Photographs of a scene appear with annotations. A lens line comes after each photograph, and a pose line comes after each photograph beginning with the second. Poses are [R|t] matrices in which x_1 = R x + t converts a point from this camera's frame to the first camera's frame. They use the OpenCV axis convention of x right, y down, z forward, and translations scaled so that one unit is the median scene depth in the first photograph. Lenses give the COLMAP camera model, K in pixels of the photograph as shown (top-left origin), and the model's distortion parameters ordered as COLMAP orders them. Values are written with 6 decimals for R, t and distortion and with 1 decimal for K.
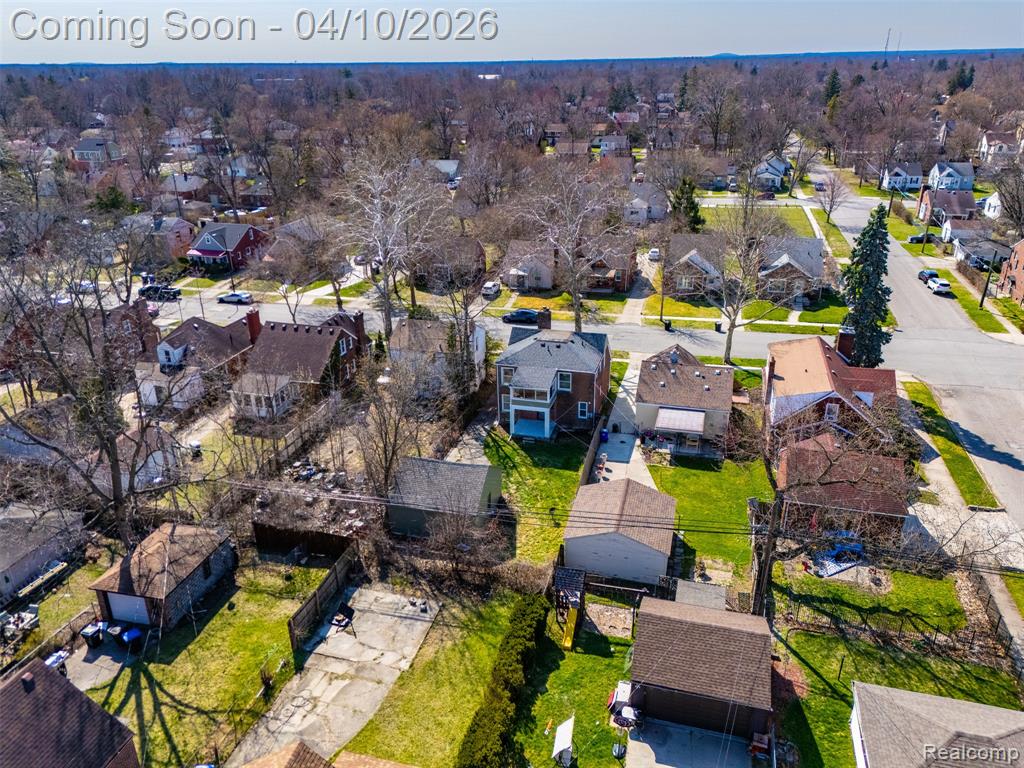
lens RADIAL K [[744.4, 0, 512.0], [0, 744.4, 384.0], [0, 0, 1]] dist [0.112046, -0.123600]
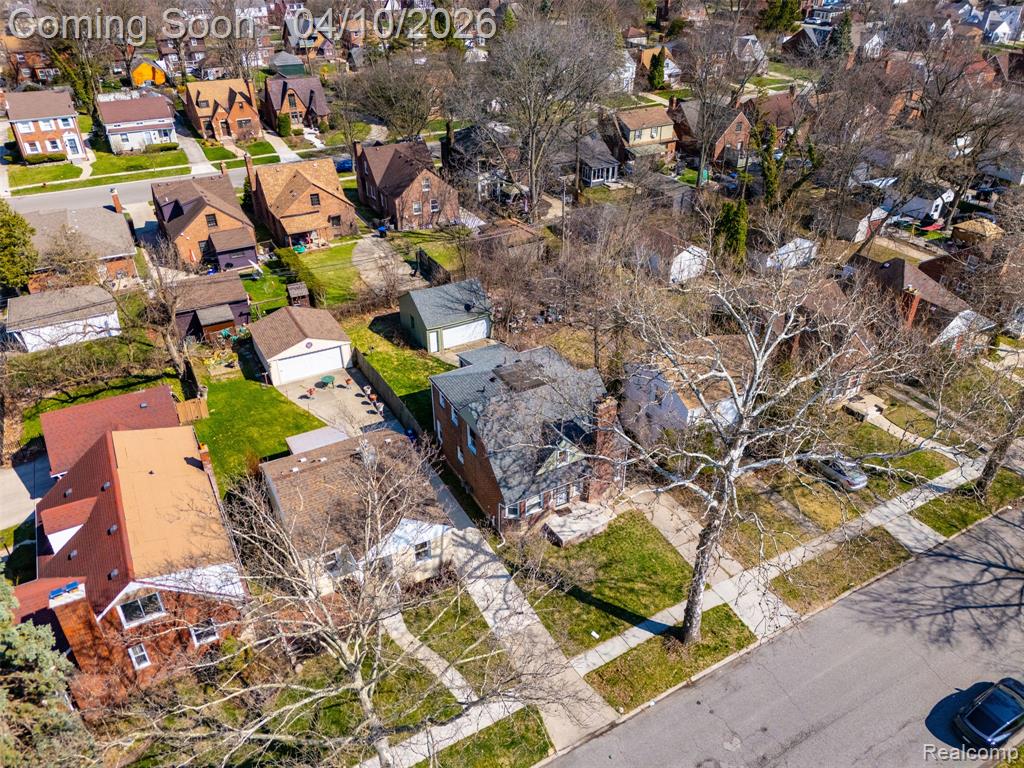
lens RADIAL K [[748.5, 0, 512.0], [0, 748.5, 384.0], [0, 0, 1]] dist [0.081022, -0.073043]
pose [[-0.723175, 0.377416, -0.578425, 0.385618], [-0.258627, 0.628576, 0.733487, -0.463883], [0.640414, 0.680036, -0.356961, 1.034298]]
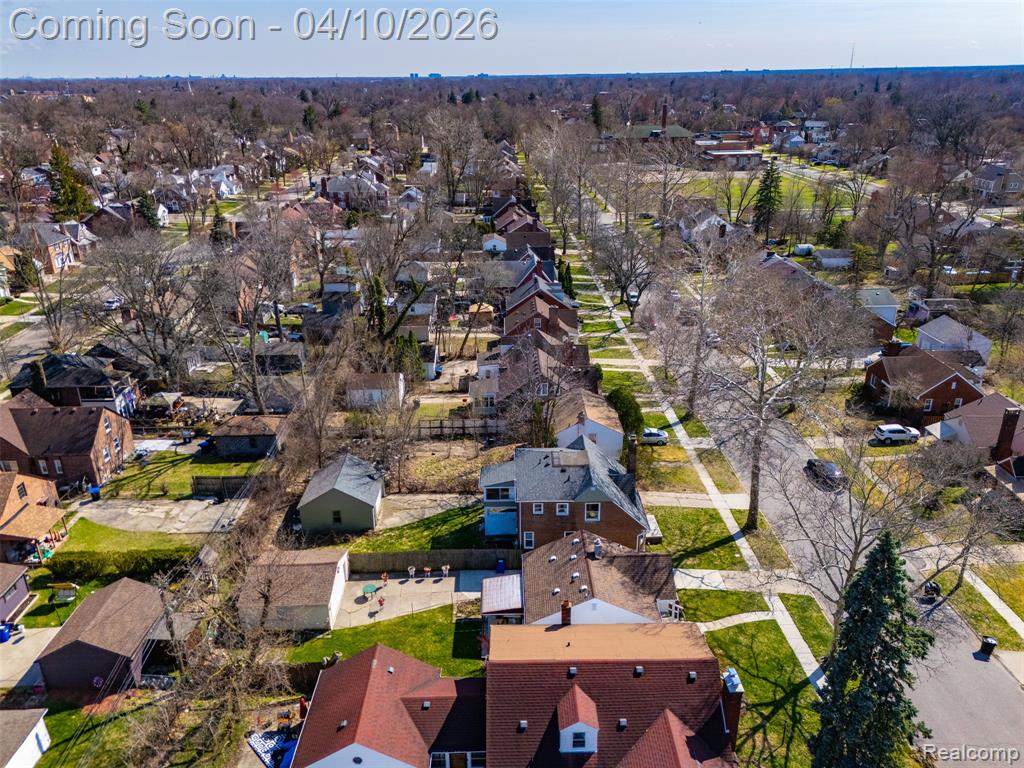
lens RADIAL K [[744.4, 0, 512.0], [0, 744.4, 384.0], [0, 0, 1]] dist [0.112046, -0.123600]
pose [[0.270606, 0.372597, -0.887662, 0.685220], [-0.368546, 0.891916, 0.262030, -0.301397], [0.889352, 0.256237, 0.378677, 0.469022]]
